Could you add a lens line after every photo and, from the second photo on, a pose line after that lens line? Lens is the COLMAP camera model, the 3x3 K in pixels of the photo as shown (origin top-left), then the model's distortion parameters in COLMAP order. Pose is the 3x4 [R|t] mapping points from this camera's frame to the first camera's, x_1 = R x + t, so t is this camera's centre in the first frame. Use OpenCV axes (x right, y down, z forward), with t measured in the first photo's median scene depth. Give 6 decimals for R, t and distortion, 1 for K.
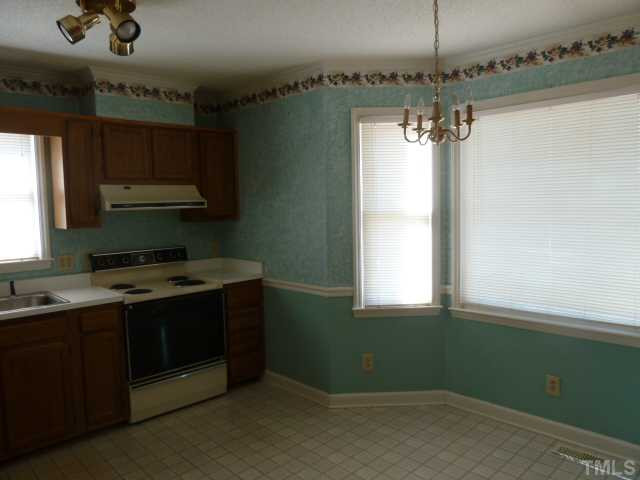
lens RADIAL K [[460.3, 0, 311.1], [0, 460.3, 236.1], [0, 0, 1]] dist [-0.045677, -0.000427]
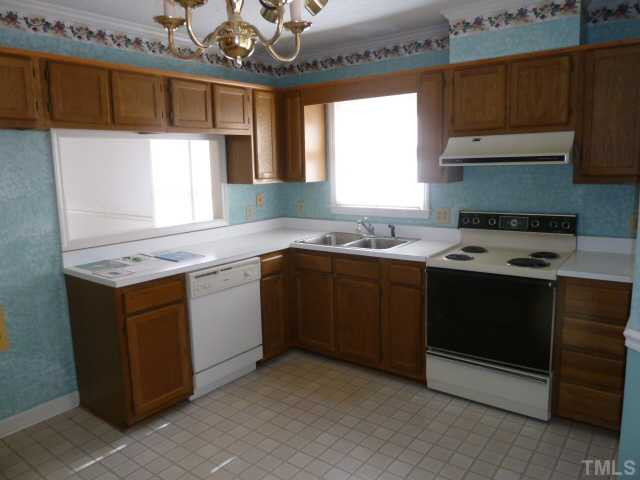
lens RADIAL K [[460.3, 0, 311.1], [0, 460.3, 236.1], [0, 0, 1]] dist [-0.045677, -0.000427]
pose [[0.185758, 0.166968, -0.968305, 0.422879], [-0.048769, 0.985809, 0.160631, -0.048883], [0.981384, 0.017385, 0.191265, 0.528086]]
